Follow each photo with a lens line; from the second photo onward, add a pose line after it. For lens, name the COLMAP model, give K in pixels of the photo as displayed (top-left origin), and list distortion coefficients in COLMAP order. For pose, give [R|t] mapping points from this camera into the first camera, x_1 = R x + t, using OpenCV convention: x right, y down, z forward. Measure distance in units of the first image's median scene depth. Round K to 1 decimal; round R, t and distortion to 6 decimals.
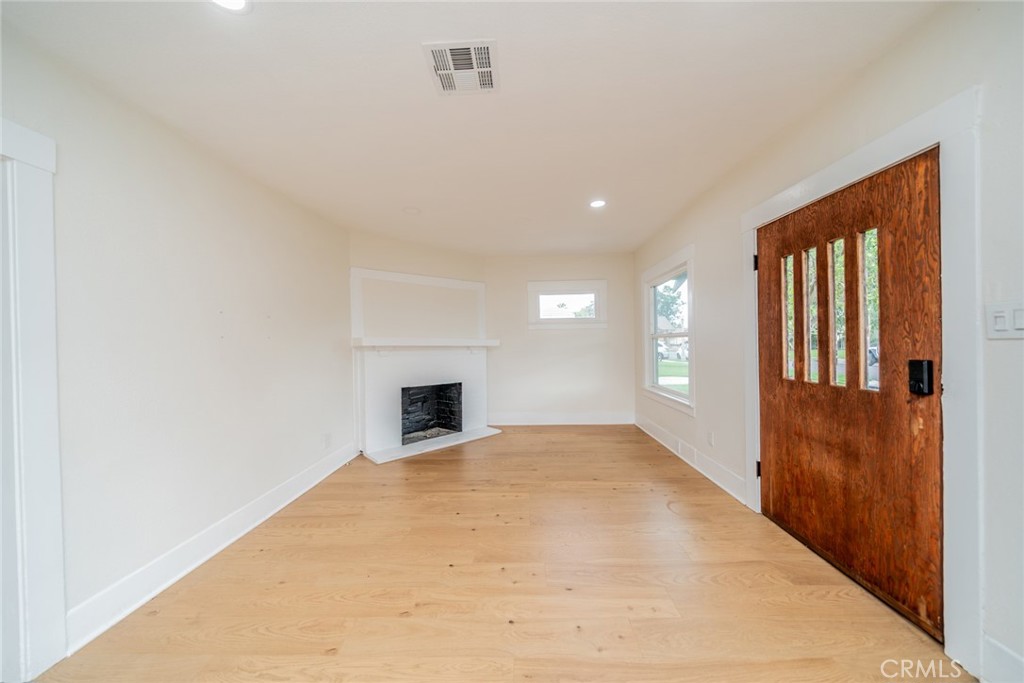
lens RADIAL K [[355.3, 0, 513.8], [0, 355.3, 343.5], [0, 0, 1]] dist [-0.001173, -0.000145]
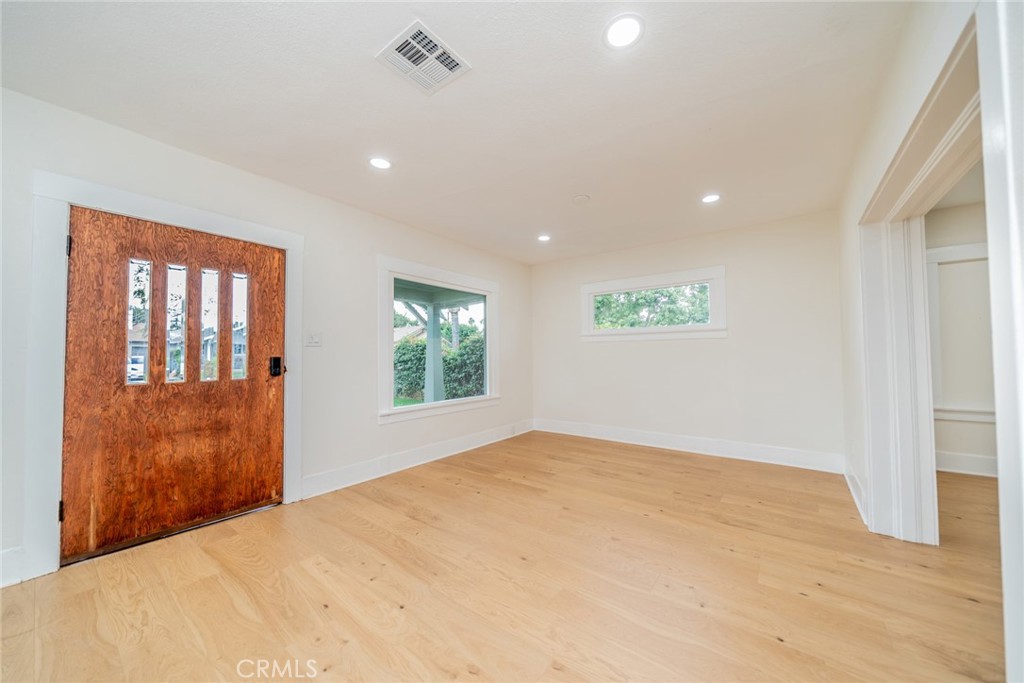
lens RADIAL K [[355.3, 0, 513.8], [0, 355.3, 343.5], [0, 0, 1]] dist [-0.001173, -0.000145]
pose [[-0.807058, 0.042236, 0.588959, -0.824017], [0.027247, 0.999040, -0.034308, 0.063235], [-0.589843, -0.011641, -0.807434, 1.502184]]
